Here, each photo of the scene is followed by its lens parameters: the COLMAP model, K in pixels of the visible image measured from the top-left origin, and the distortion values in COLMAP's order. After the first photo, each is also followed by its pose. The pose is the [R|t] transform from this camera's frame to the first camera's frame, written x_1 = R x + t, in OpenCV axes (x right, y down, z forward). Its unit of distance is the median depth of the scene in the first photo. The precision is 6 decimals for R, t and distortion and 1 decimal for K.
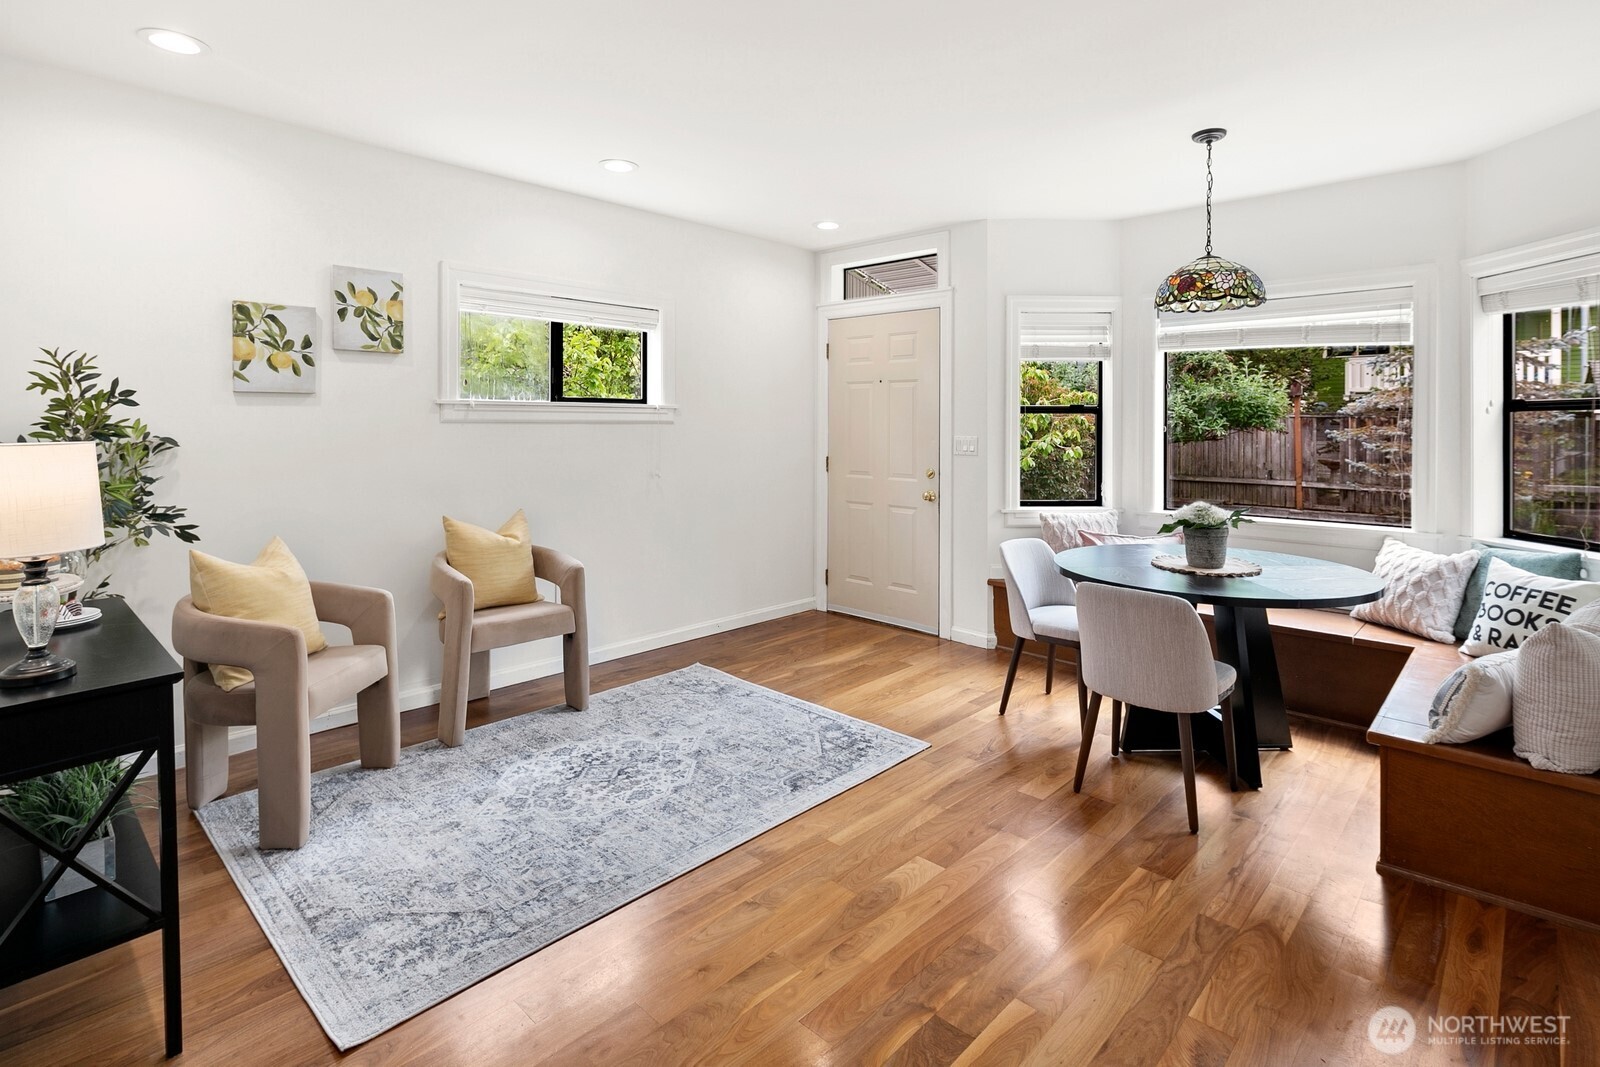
lens RADIAL K [[787.3, 0, 796.8], [0, 787.3, 417.4], [0, 0, 1]] dist [0.002543, -0.000133]
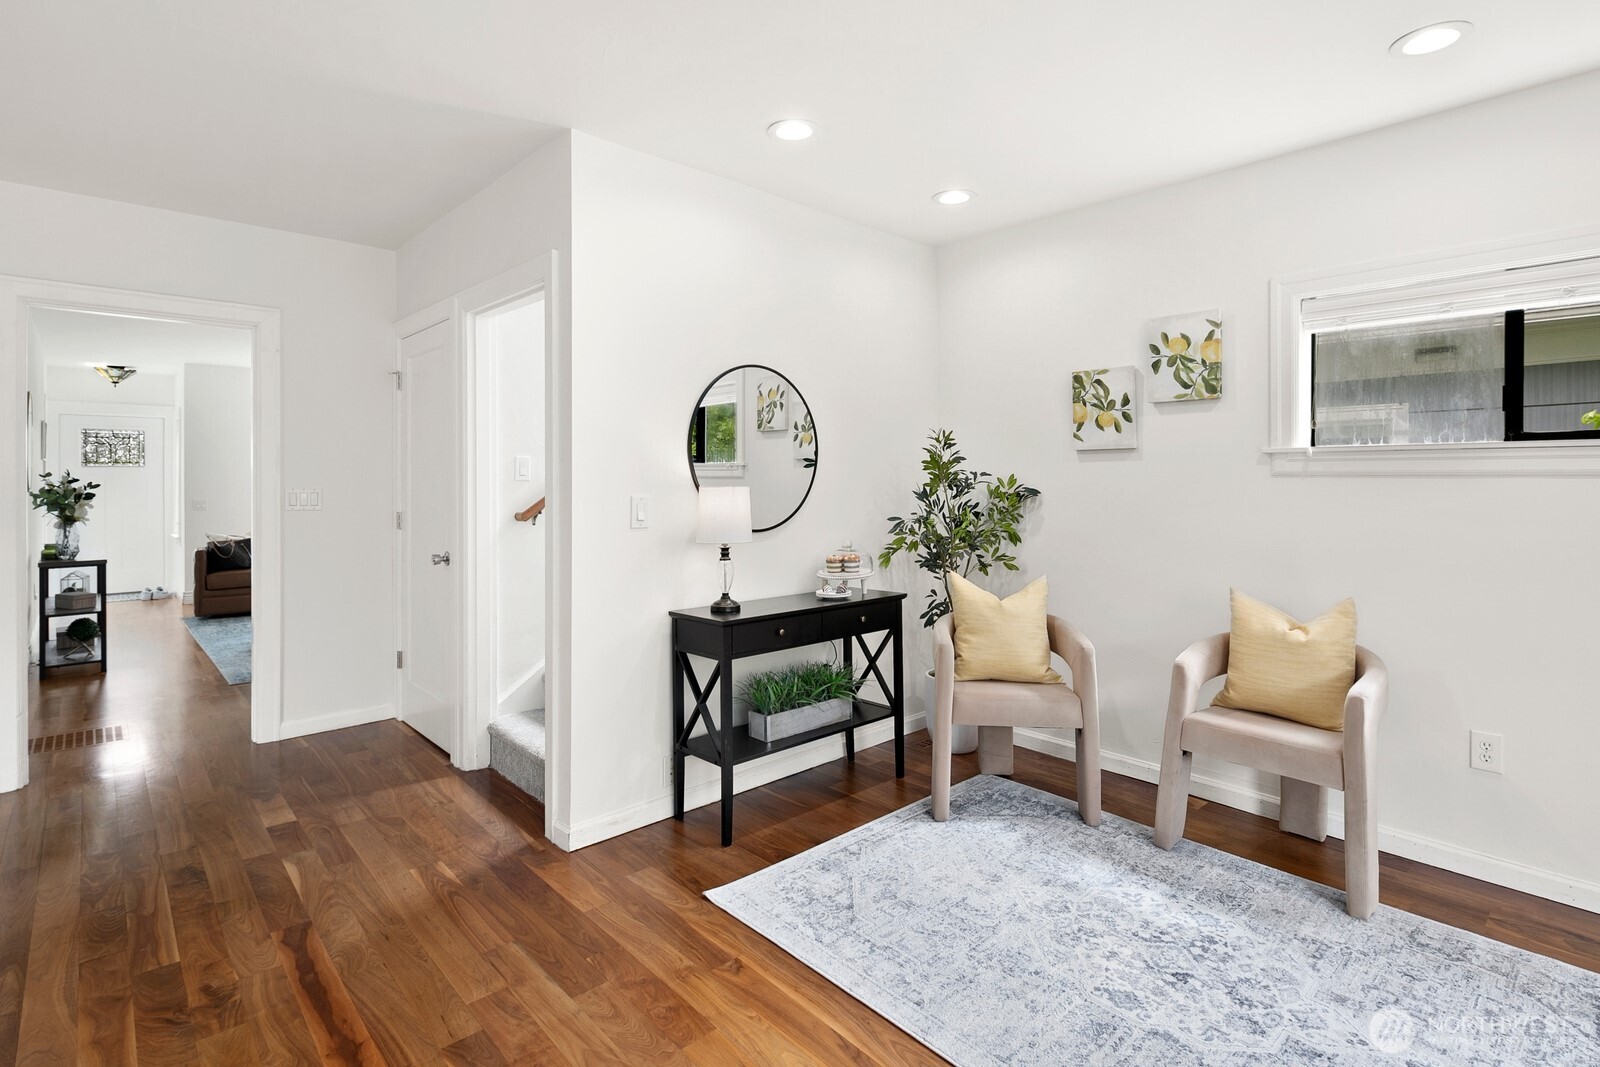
lens RADIAL K [[785.9, 0, 800.4], [0, 785.9, 470.9], [0, 0, 1]] dist [0.001728, 0.000123]
pose [[-0.077119, -0.013179, -0.996935, 0.468229], [0.006467, 0.999885, -0.013718, 0.010884], [0.997001, -0.007505, -0.077025, 0.671928]]
